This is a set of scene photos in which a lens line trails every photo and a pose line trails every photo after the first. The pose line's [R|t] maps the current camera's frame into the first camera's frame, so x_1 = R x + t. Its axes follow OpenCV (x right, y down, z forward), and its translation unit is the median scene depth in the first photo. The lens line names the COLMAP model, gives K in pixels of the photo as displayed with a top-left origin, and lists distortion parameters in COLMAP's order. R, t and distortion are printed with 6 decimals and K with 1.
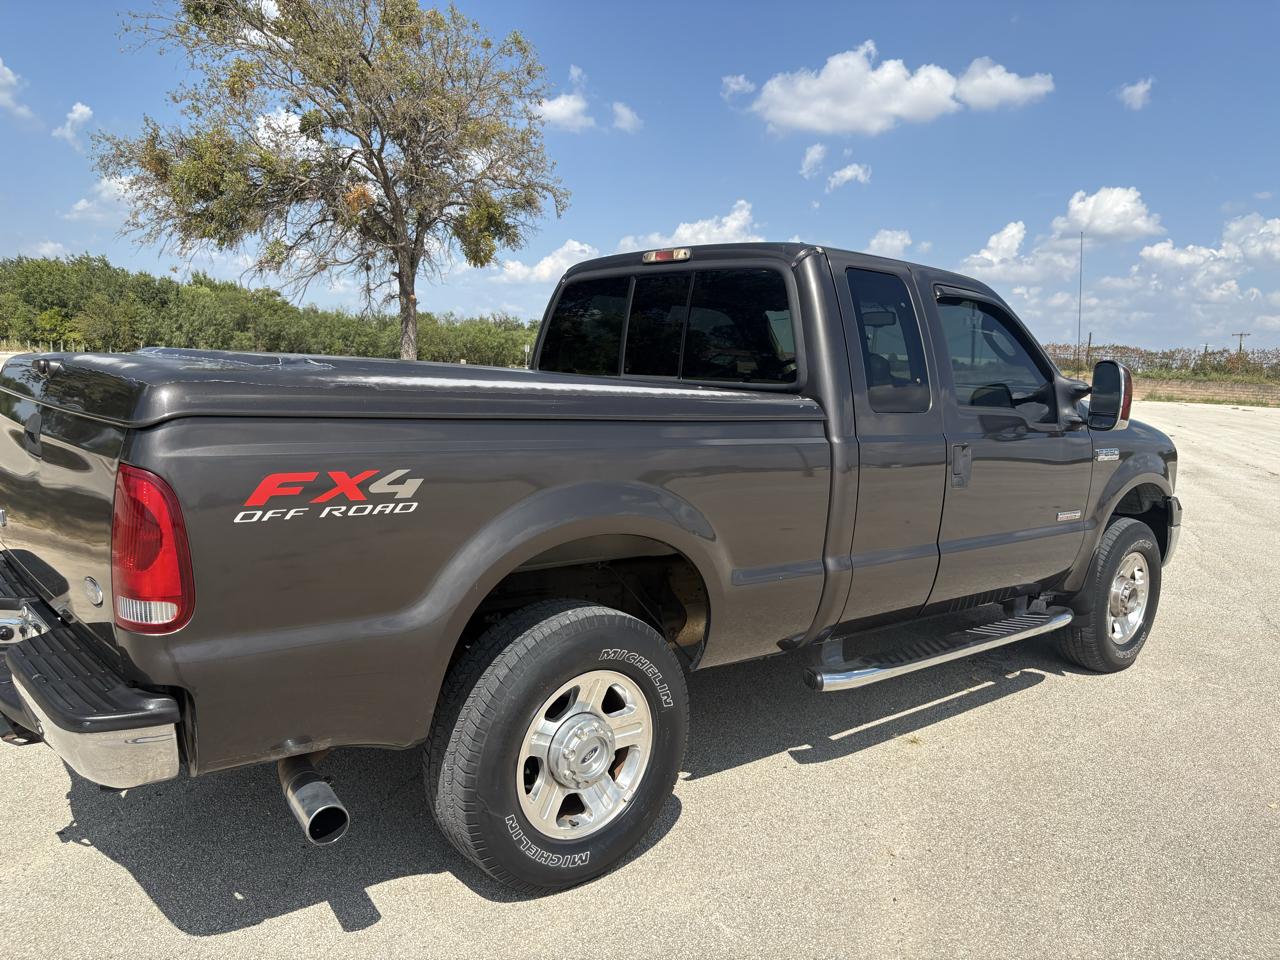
lens RADIAL K [[970.3, 0, 646.5], [0, 970.3, 478.4], [0, 0, 1]] dist [0.003804, 0.001108]
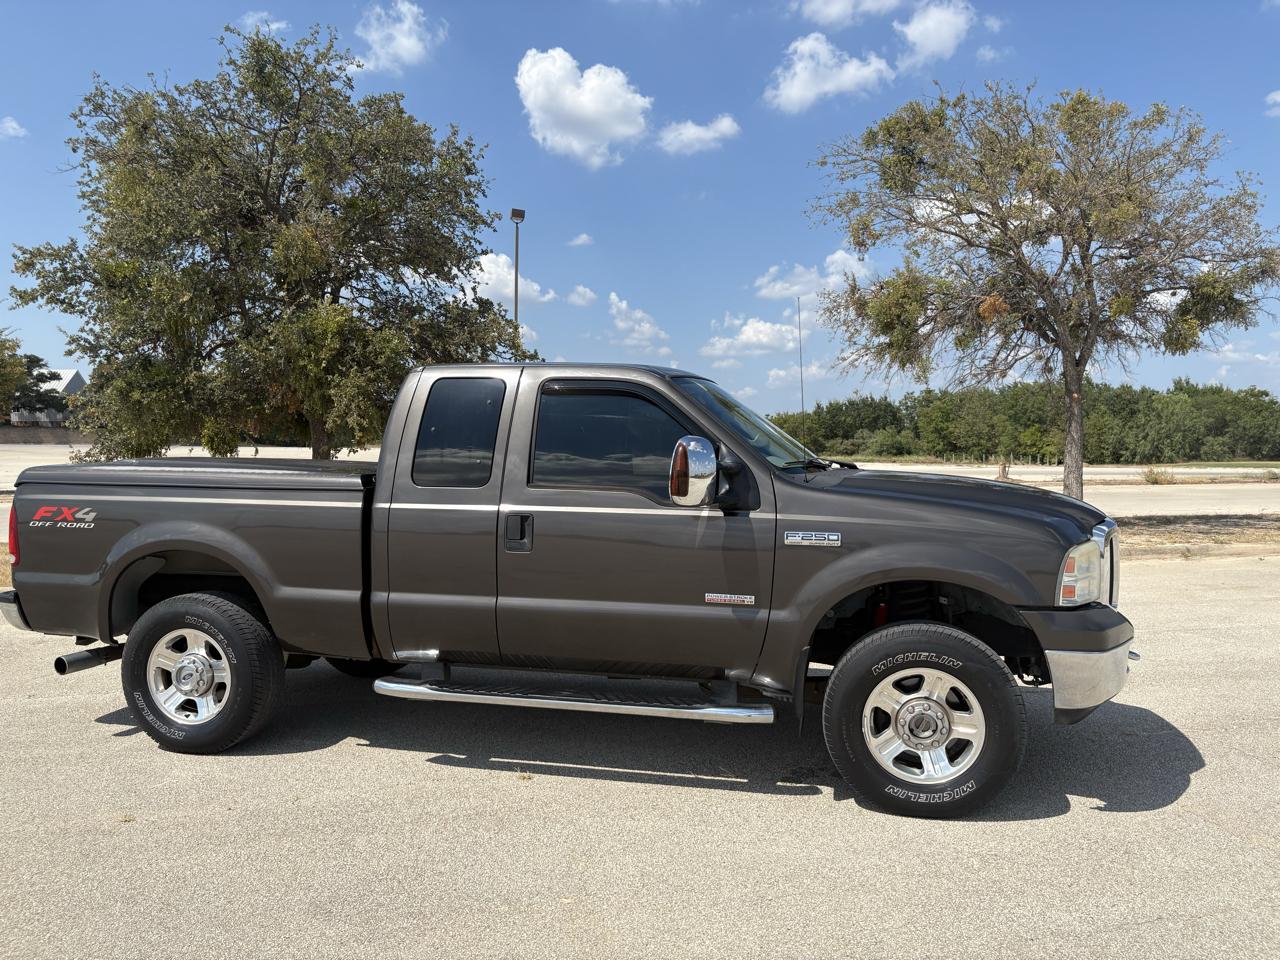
lens RADIAL K [[963.7, 0, 641.0], [0, 963.7, 481.8], [0, 0, 1]] dist [0.010784, -0.005747]
pose [[0.573388, -0.016967, -0.819108, 0.330399], [-0.072111, 0.994860, -0.071087, -0.000560], [0.816104, 0.099827, 0.569218, 0.112927]]
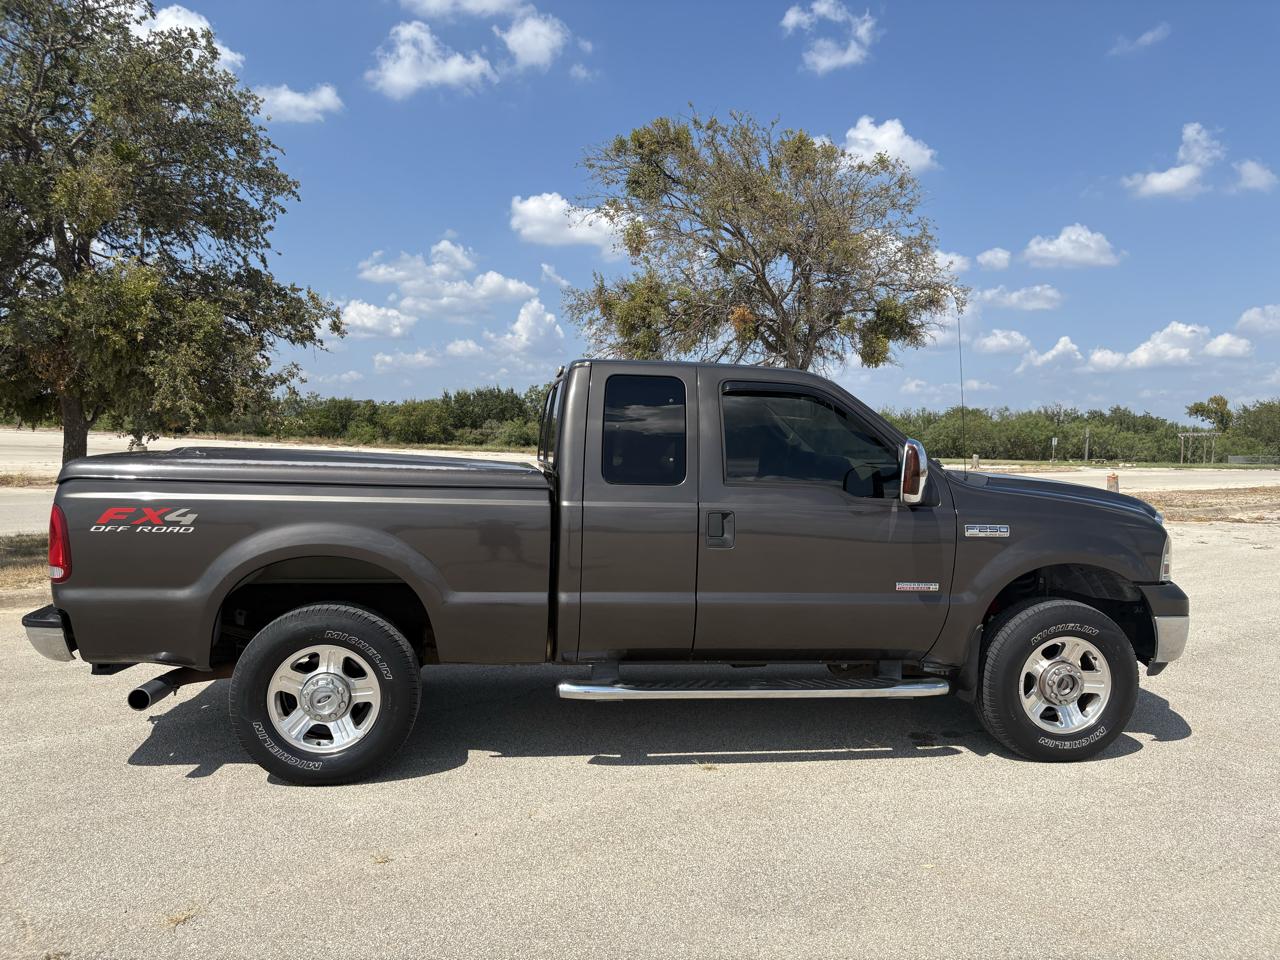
lens RADIAL K [[963.7, 0, 641.0], [0, 963.7, 481.8], [0, 0, 1]] dist [0.010784, -0.005747]
pose [[0.843975, -0.006471, -0.536344, 0.214304], [-0.045257, 0.995503, -0.083226, 0.007525], [0.534471, 0.094514, 0.839886, -0.011765]]
